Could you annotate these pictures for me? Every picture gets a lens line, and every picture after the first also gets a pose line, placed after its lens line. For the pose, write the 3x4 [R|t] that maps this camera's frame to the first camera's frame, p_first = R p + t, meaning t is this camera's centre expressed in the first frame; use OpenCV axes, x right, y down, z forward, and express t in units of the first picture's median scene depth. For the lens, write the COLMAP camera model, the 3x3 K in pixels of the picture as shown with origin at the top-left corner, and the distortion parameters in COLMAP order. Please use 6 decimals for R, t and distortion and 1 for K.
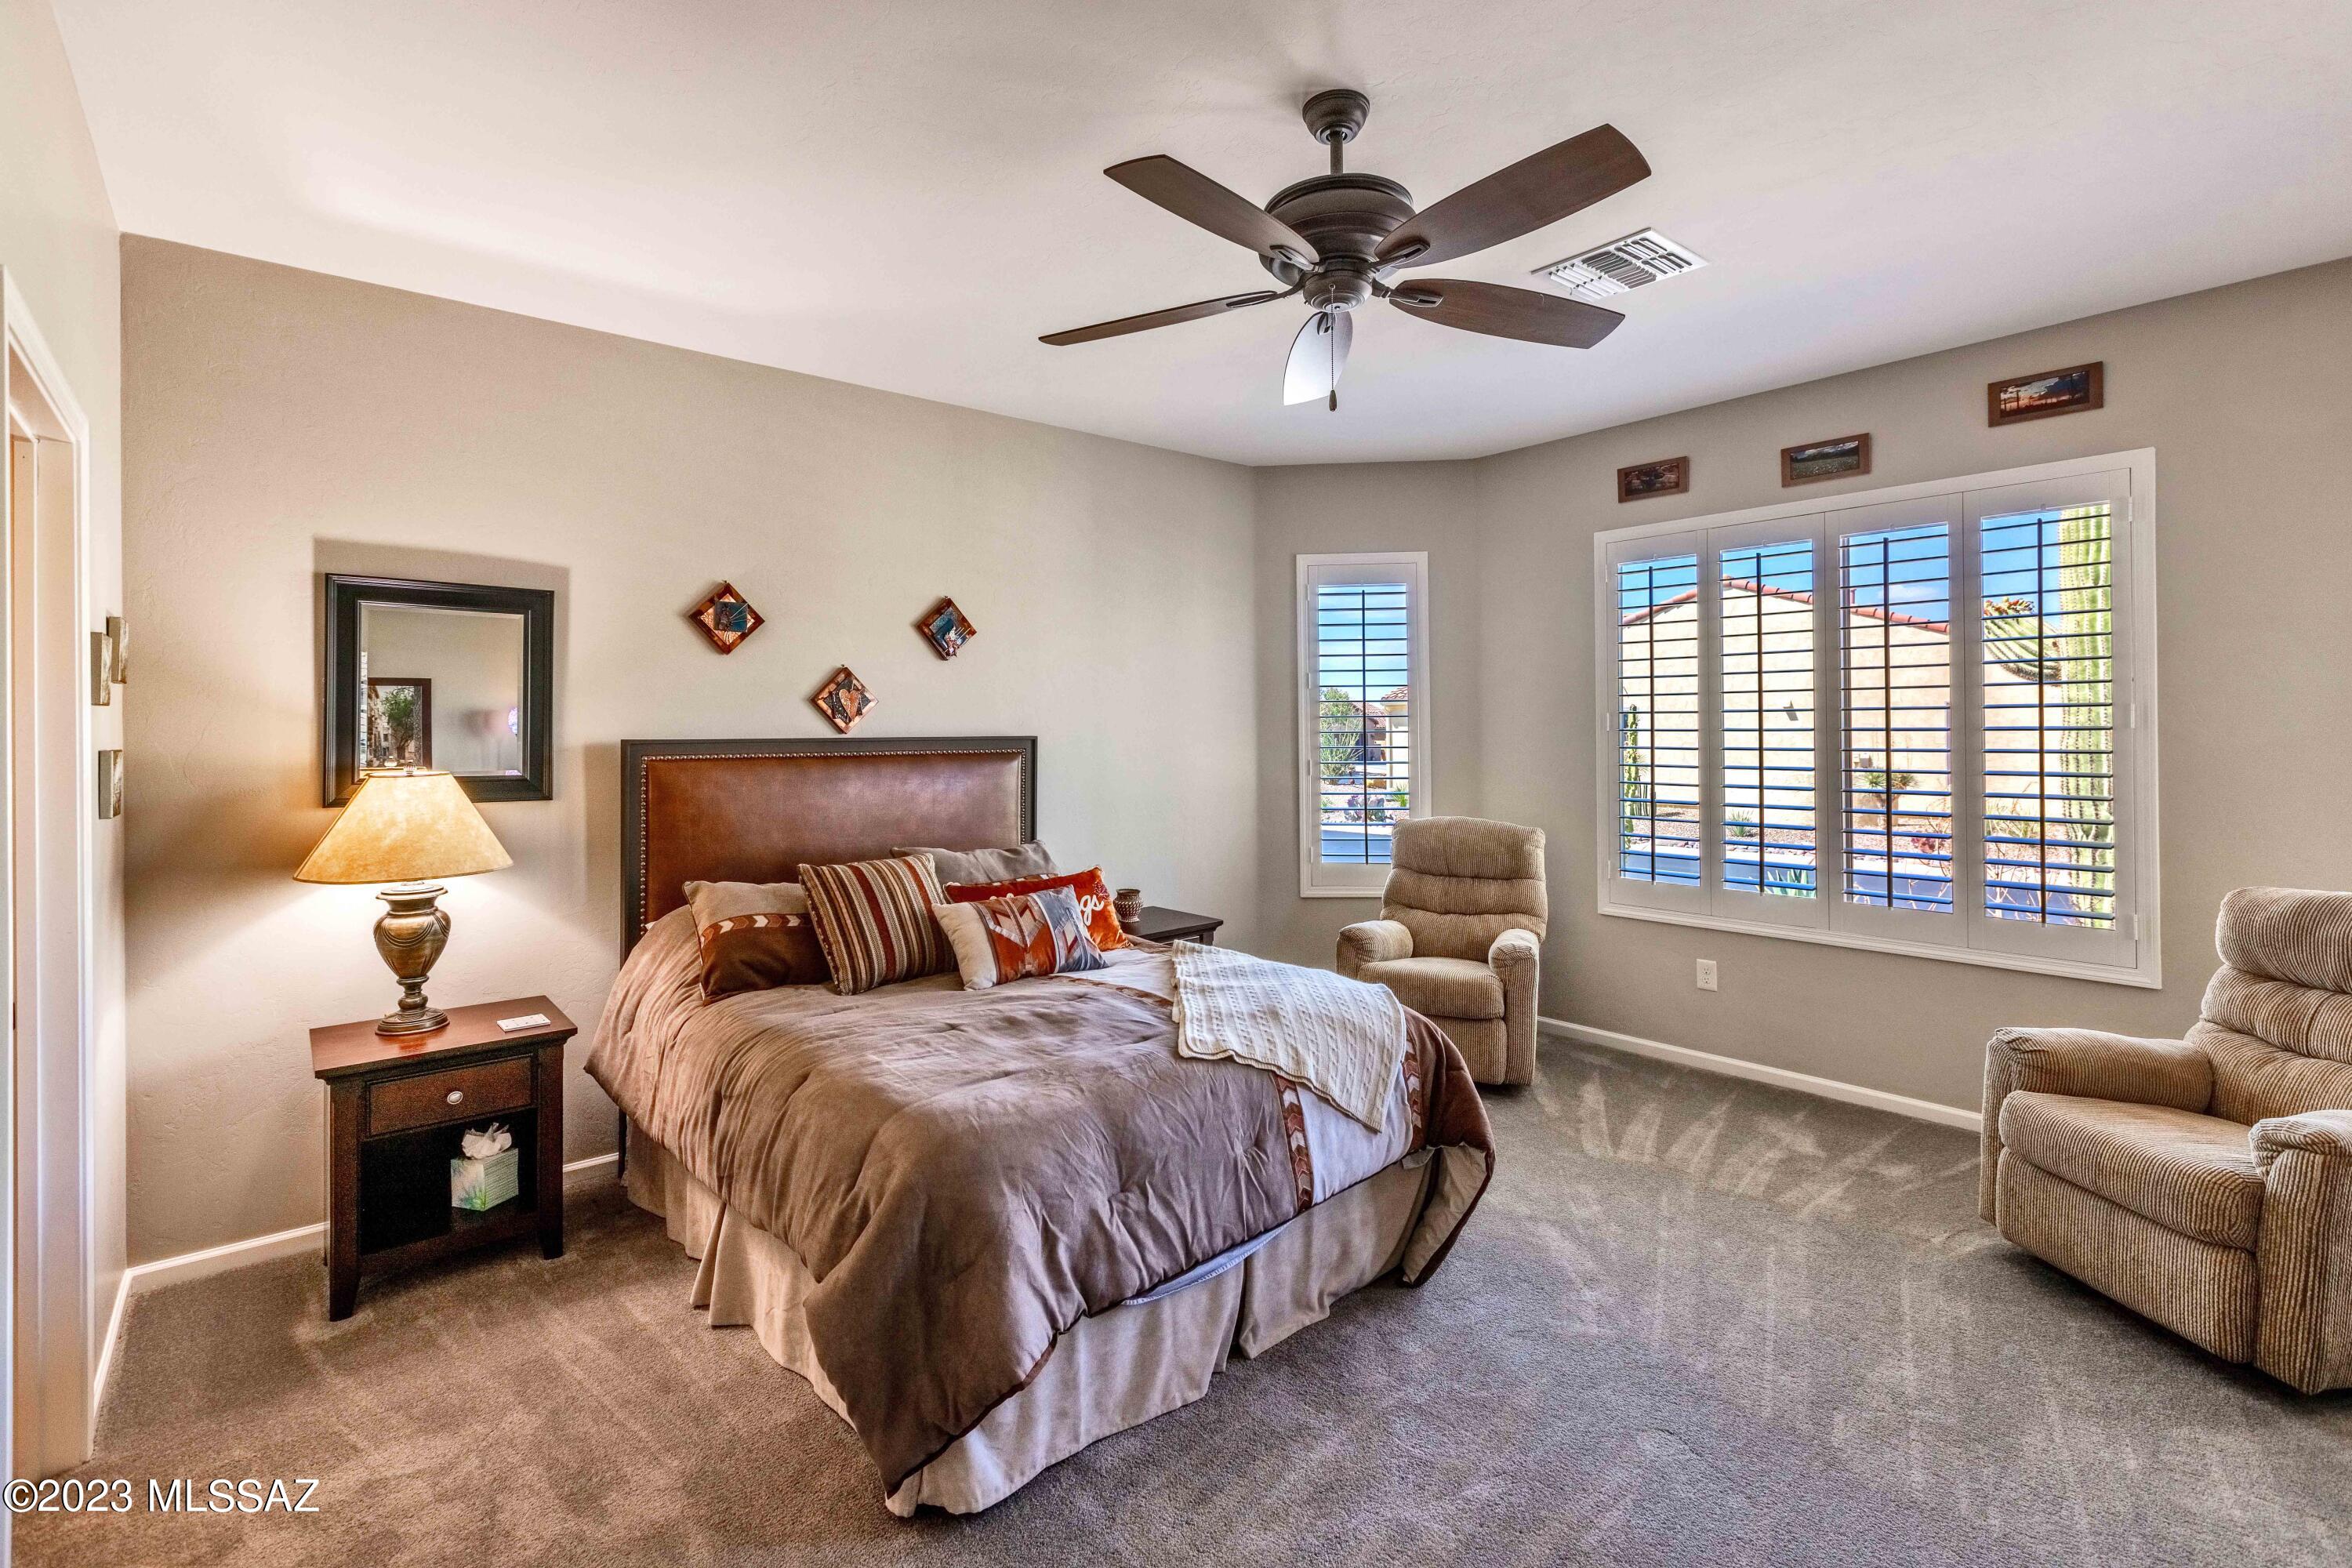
lens RADIAL K [[1100.7, 0, 1173.8], [0, 1100.7, 725.5], [0, 0, 1]] dist [0.000754, -0.000142]
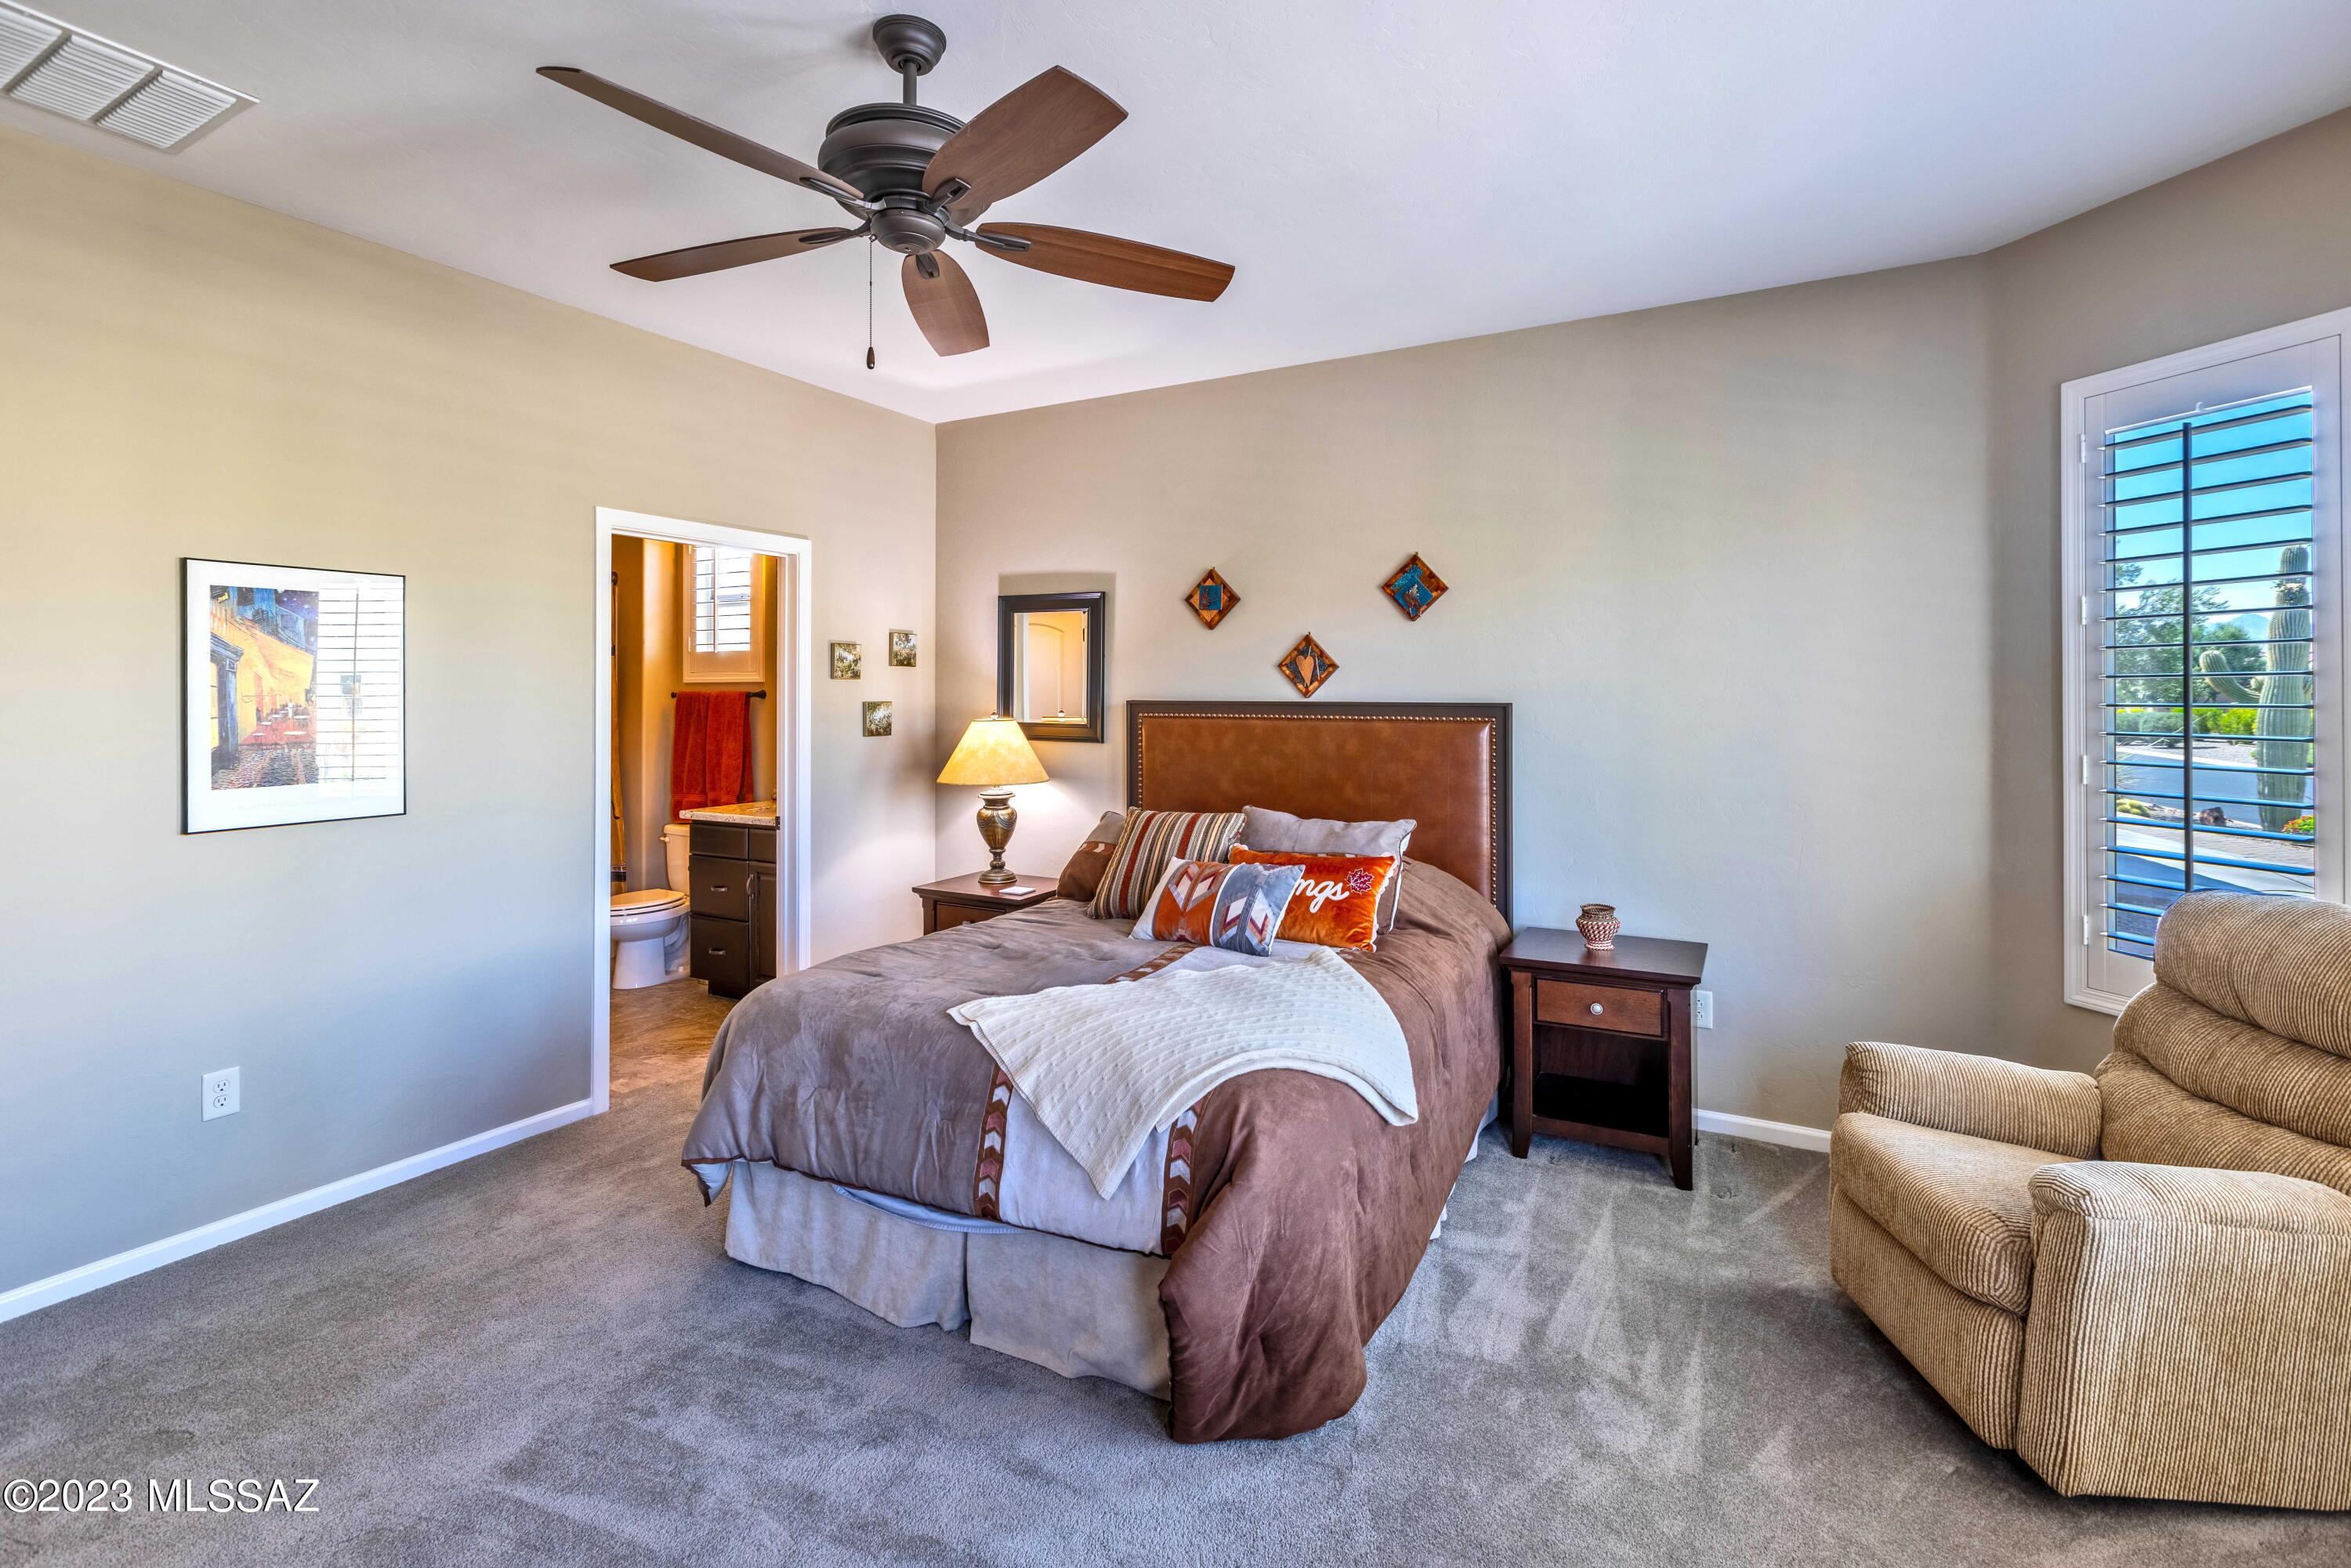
lens RADIAL K [[1106.0, 0, 1170.9], [0, 1106.0, 688.7], [0, 0, 1]] dist [0.011436, 0.000369]
pose [[0.335201, 0.007425, -0.942117, 0.761593], [0.002927, 0.999956, 0.008922, -0.012563], [0.942142, -0.005748, 0.335165, 0.599968]]
